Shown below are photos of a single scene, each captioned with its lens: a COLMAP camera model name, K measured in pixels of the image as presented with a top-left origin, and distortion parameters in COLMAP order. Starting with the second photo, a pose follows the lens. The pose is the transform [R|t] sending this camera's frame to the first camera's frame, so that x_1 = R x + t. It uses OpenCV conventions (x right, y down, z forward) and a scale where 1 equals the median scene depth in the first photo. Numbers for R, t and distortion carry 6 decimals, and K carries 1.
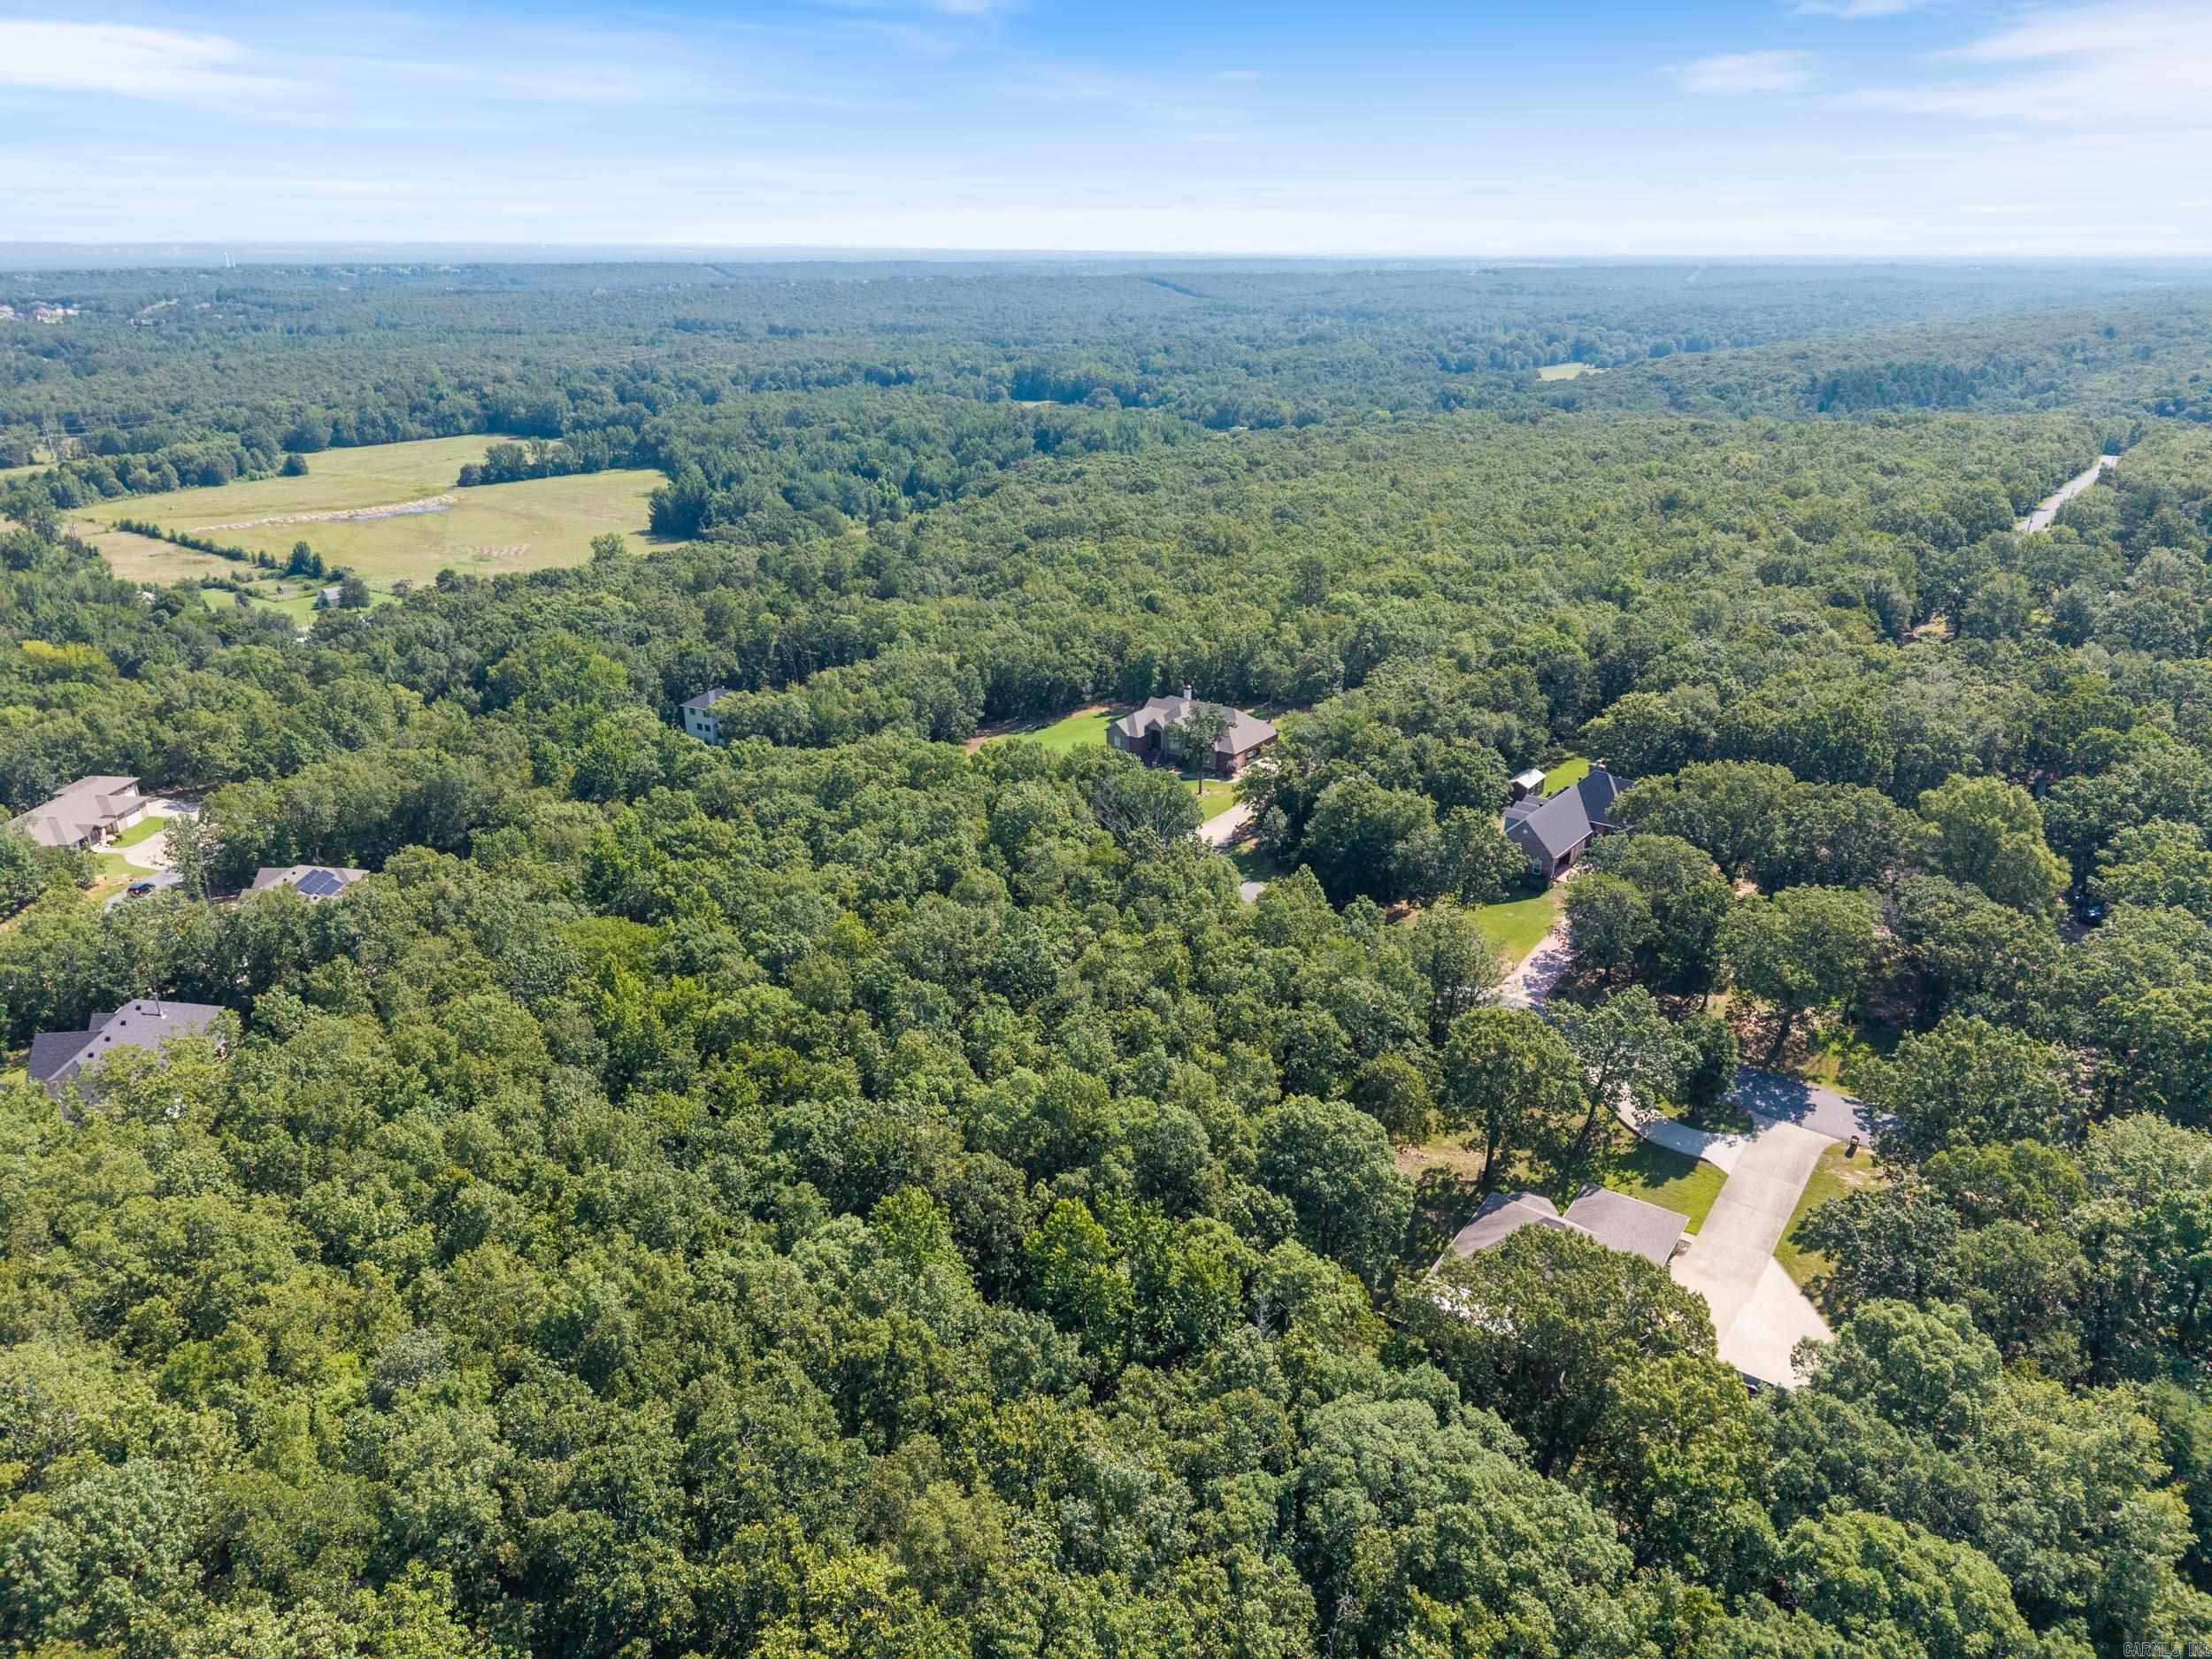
lens RADIAL K [[1542.7, 0, 1107.1], [0, 1542.7, 828.7], [0, 0, 1]] dist [0.001164, -0.003255]
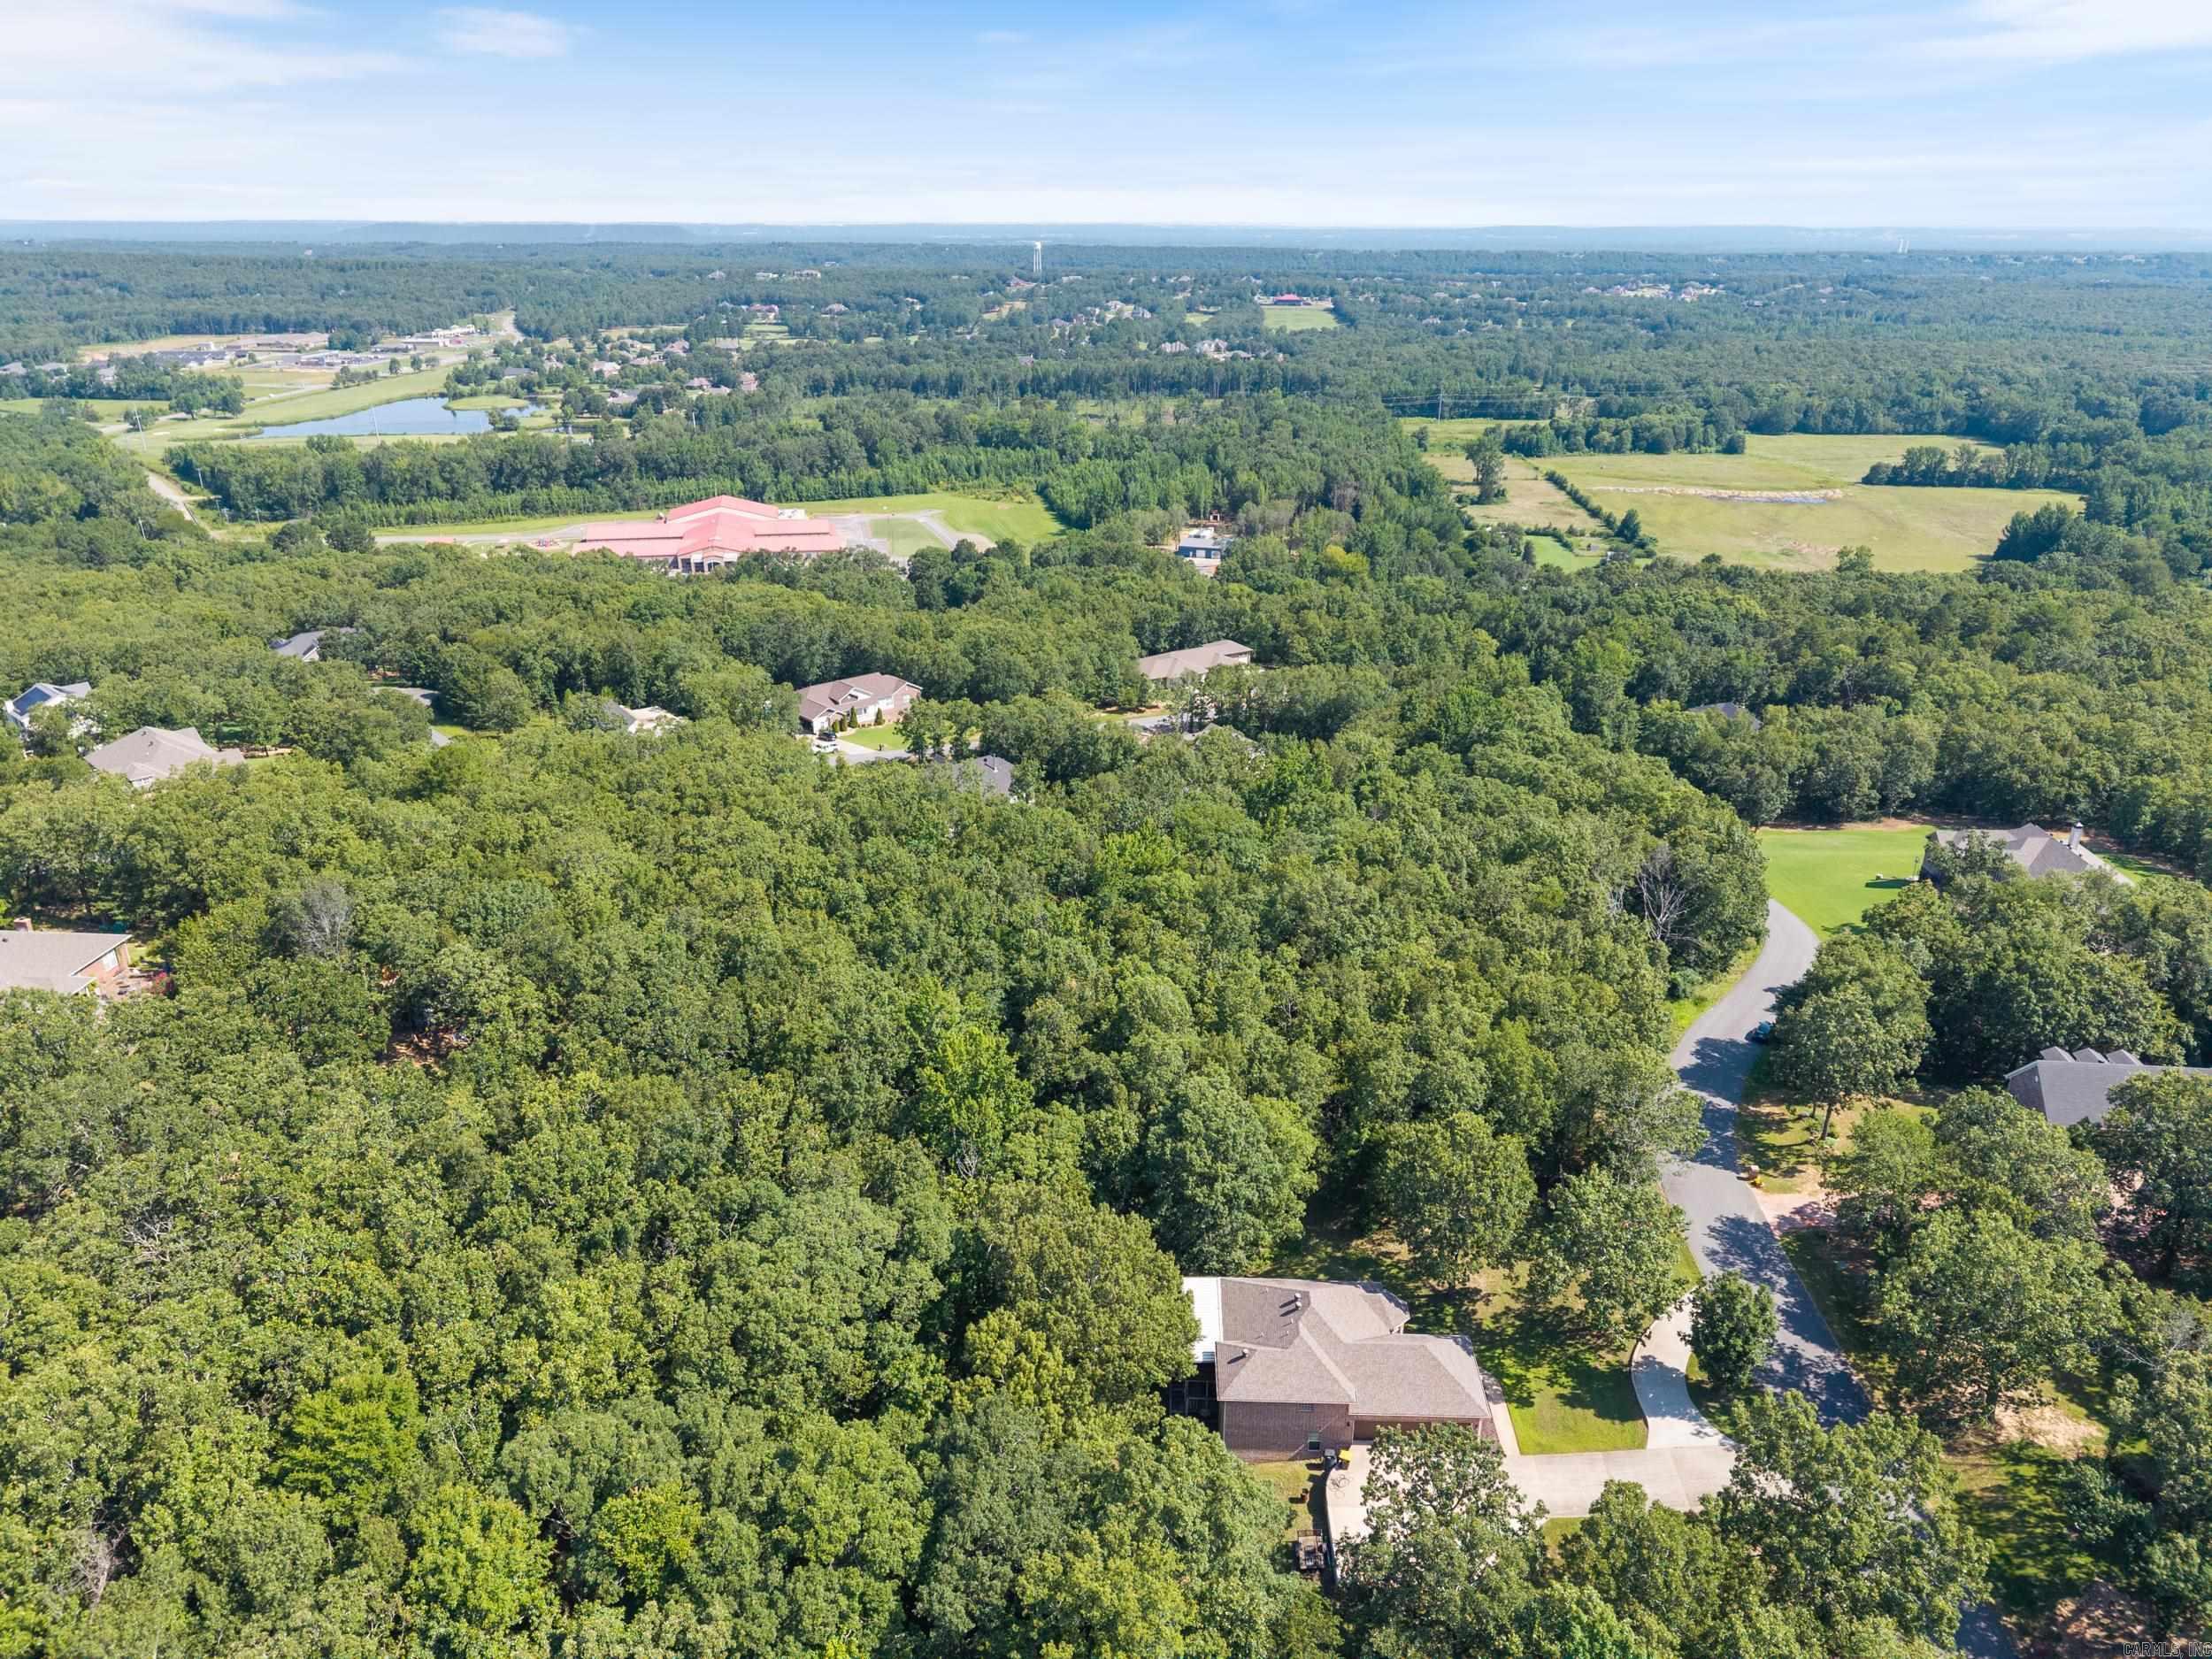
lens RADIAL K [[1542.7, 0, 1106.0], [0, 1542.7, 830.1], [0, 0, 1]] dist [0.001164, -0.003255]
pose [[0.534676, 0.310524, -0.785937, 0.165999], [-0.300766, 0.939067, 0.166413, -0.028596], [0.789722, 0.147406, 0.595491, 0.048715]]
